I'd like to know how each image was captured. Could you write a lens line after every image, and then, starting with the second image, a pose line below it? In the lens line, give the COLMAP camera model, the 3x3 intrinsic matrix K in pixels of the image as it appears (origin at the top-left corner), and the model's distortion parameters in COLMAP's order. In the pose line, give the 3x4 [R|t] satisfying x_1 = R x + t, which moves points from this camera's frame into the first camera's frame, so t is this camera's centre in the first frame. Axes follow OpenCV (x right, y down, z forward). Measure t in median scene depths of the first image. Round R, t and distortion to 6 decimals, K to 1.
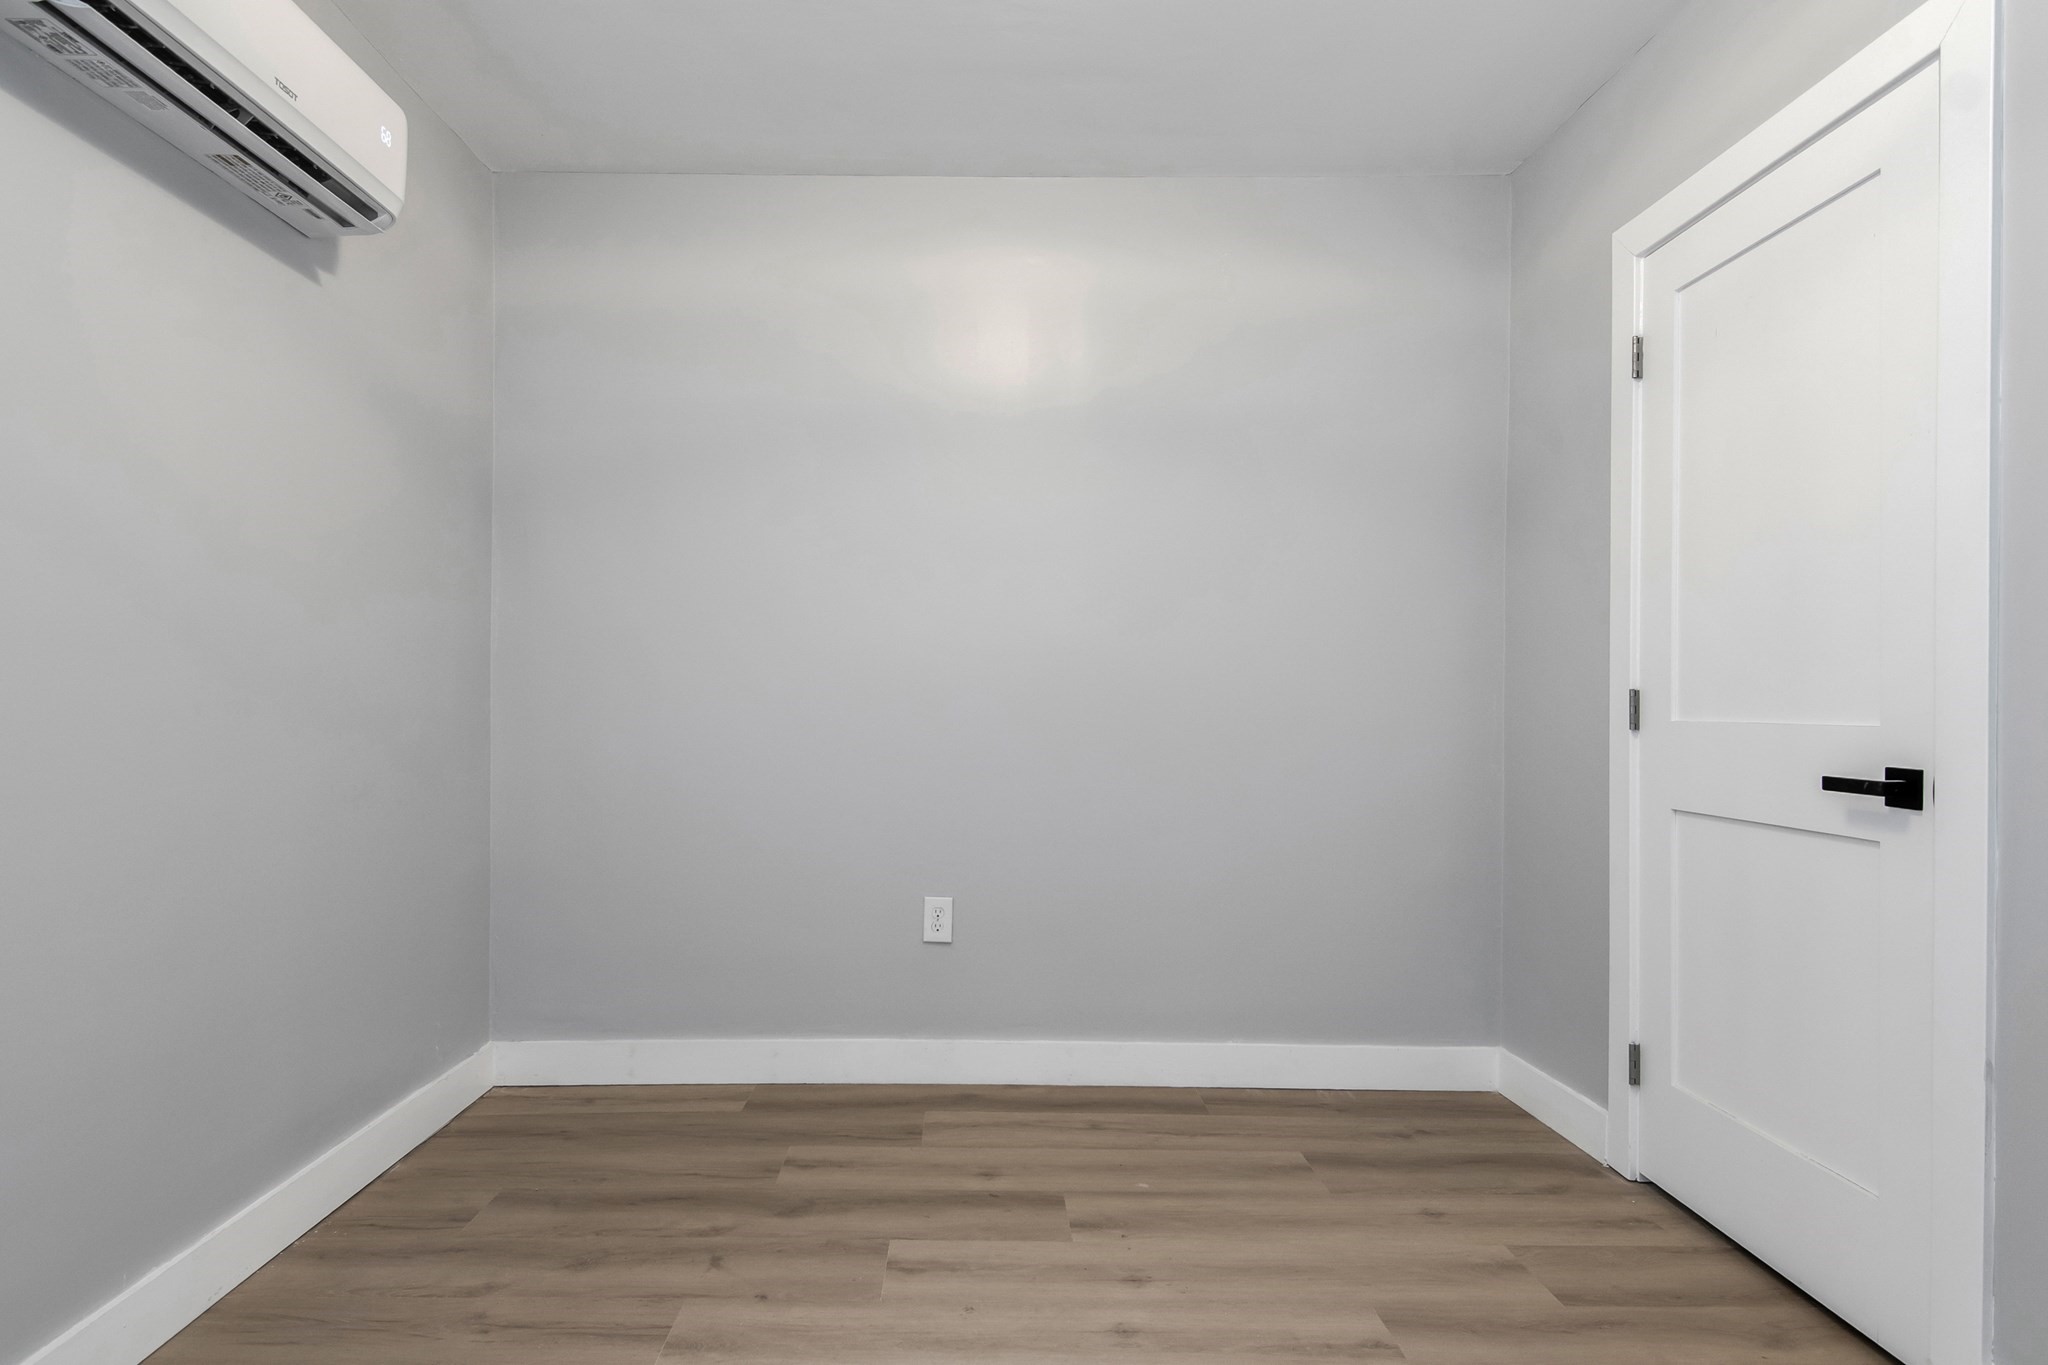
lens RADIAL K [[1071.4, 0, 964.7], [0, 1071.4, 695.6], [0, 0, 1]] dist [0.028499, -0.017193]
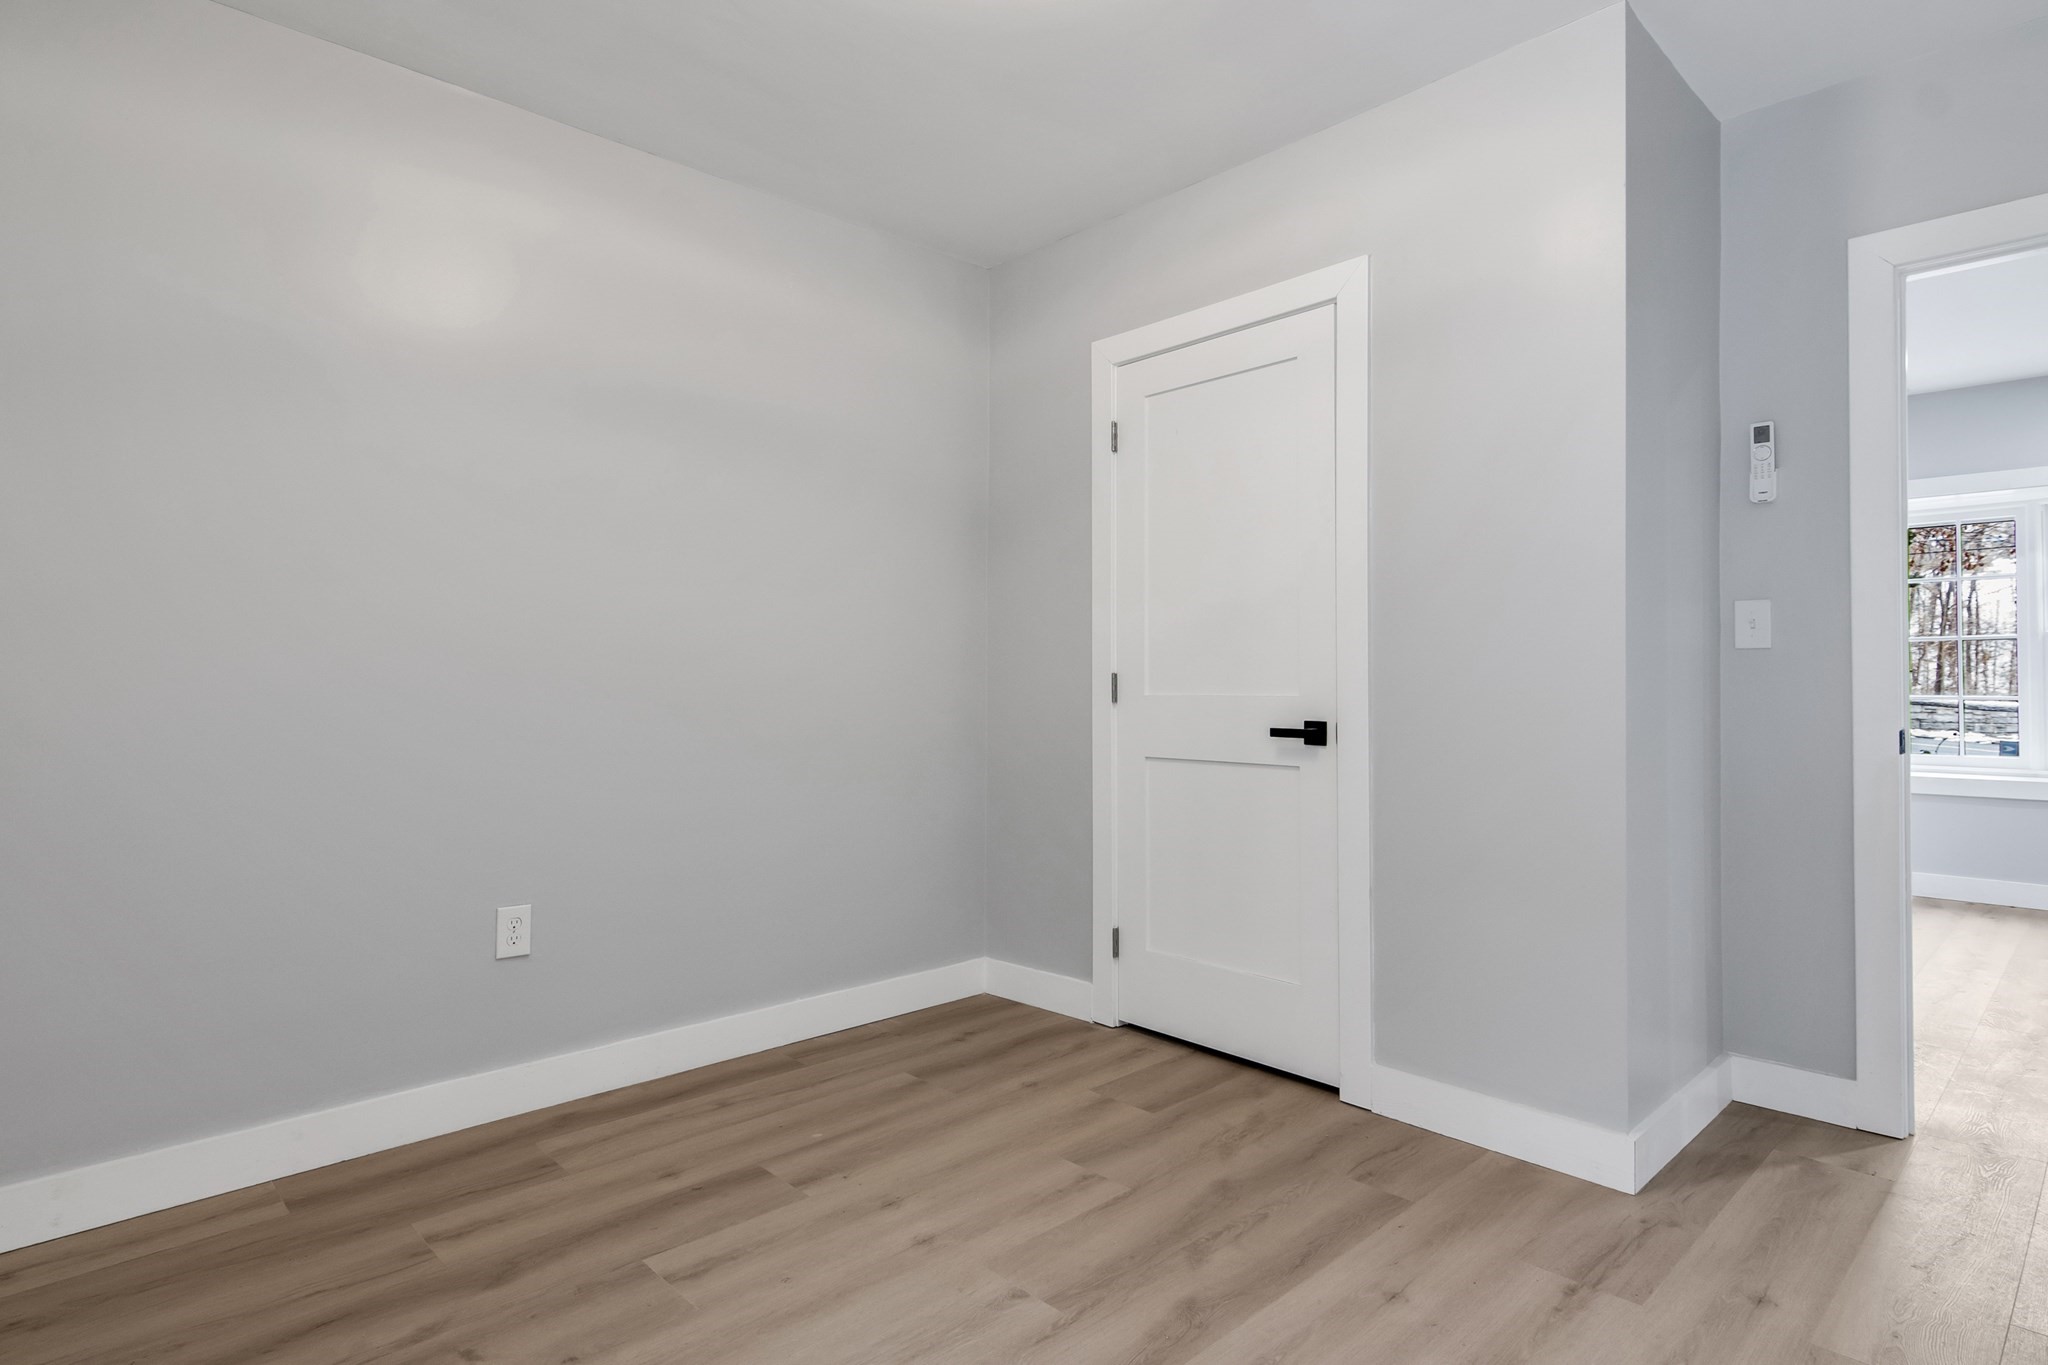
lens RADIAL K [[1070.2, 0, 998.7], [0, 1070.2, 659.6], [0, 0, 1]] dist [0.021436, -0.013339]
pose [[0.737923, 0.006557, 0.674853, -0.428697], [0.004361, 0.999886, -0.014484, -0.003860], [-0.674871, 0.013631, 0.737810, 0.080391]]
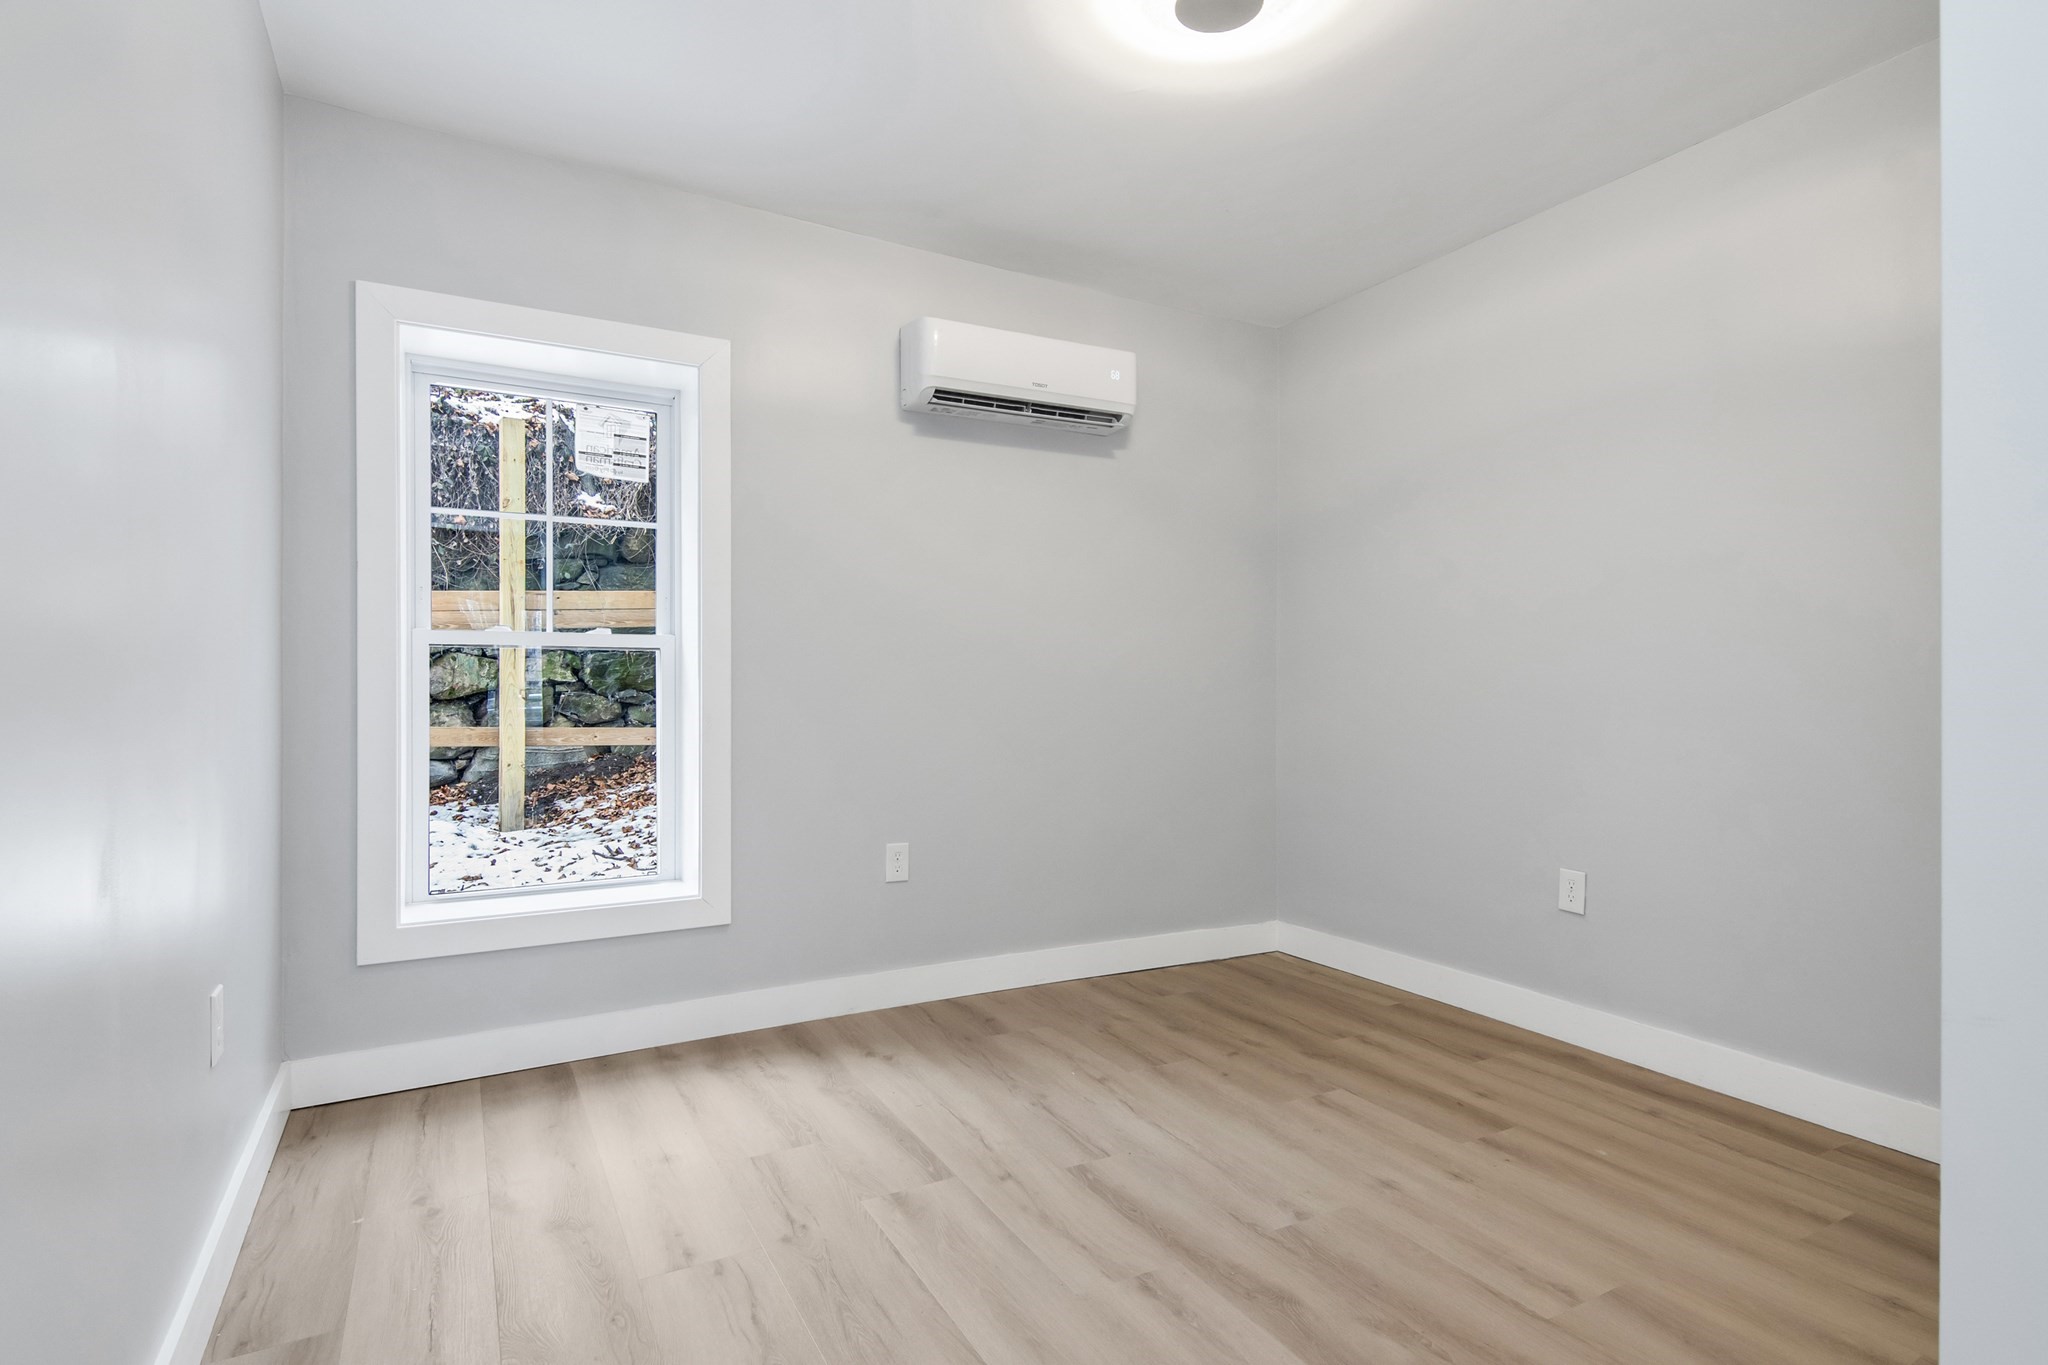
lens RADIAL K [[984.0, 0, 1024.0], [0, 984.0, 682.5], [0, 0, 1]] dist [-0.000391, -0.000841]
pose [[0.496655, -0.007870, -0.867912, 0.717156], [0.002453, 0.999968, -0.007664, 0.008158], [0.867945, 0.001677, 0.496658, 0.046088]]
